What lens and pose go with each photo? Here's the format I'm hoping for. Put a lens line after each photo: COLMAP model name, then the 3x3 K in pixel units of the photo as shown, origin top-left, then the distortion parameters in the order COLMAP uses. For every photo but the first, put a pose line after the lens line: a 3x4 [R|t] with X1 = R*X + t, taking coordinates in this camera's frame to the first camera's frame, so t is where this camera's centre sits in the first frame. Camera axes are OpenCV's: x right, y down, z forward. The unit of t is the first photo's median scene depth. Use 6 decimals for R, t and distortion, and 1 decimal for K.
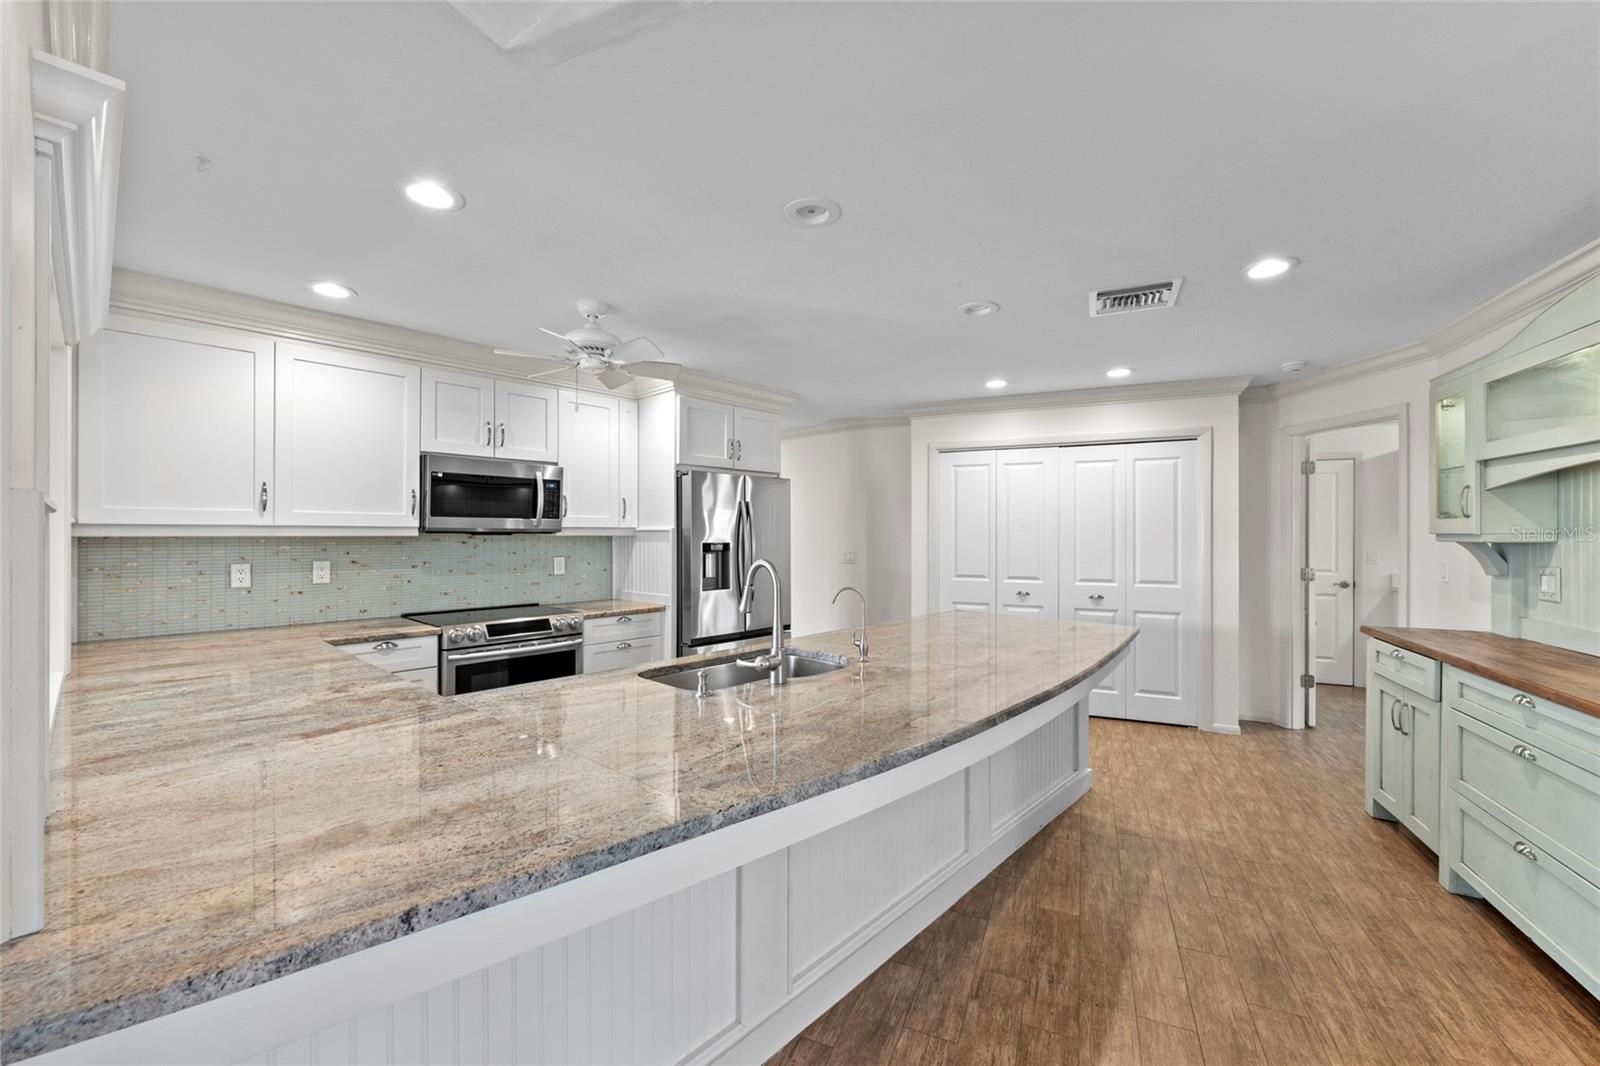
lens RADIAL K [[632.5, 0, 800.0], [0, 632.5, 533.0], [0, 0, 1]] dist [-0.001001, -0.000071]
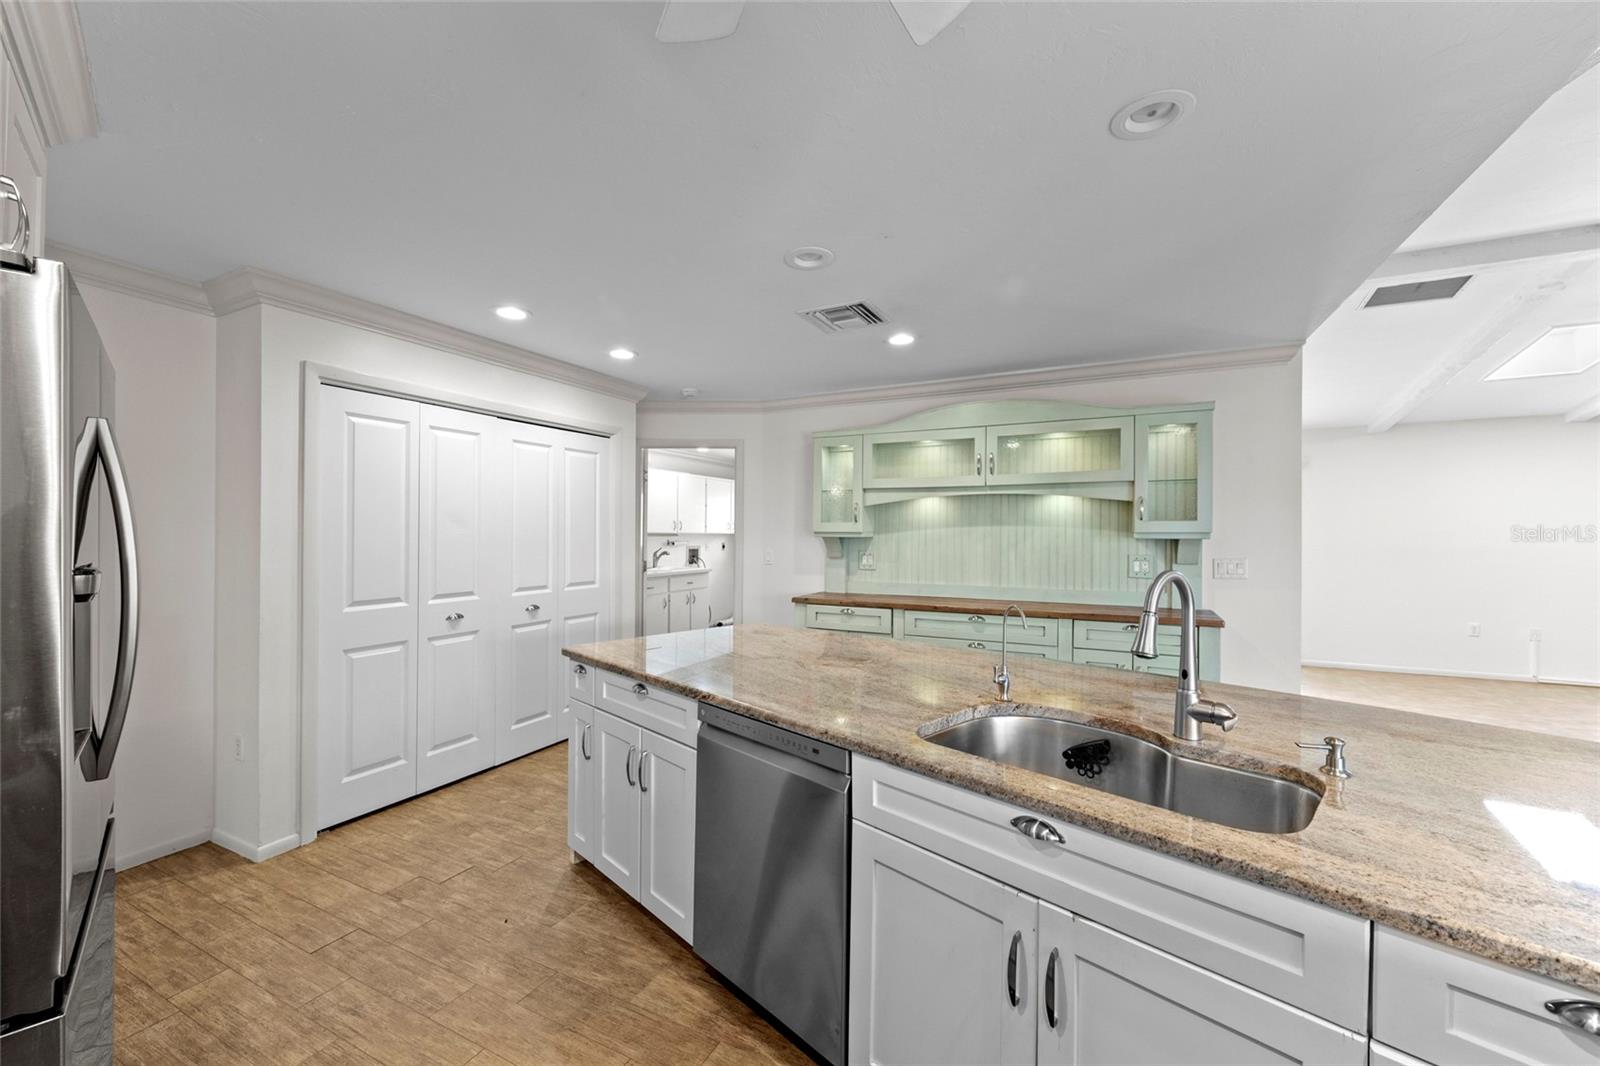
lens RADIAL K [[629.8, 0, 798.5], [0, 629.8, 528.6], [0, 0, 1]] dist [-0.001658, 0.000011]
pose [[0.044384, 0.005104, 0.999002, -0.431109], [-0.003096, 0.999983, -0.004972, 0.000680], [-0.999010, -0.002872, 0.044399, 0.787140]]
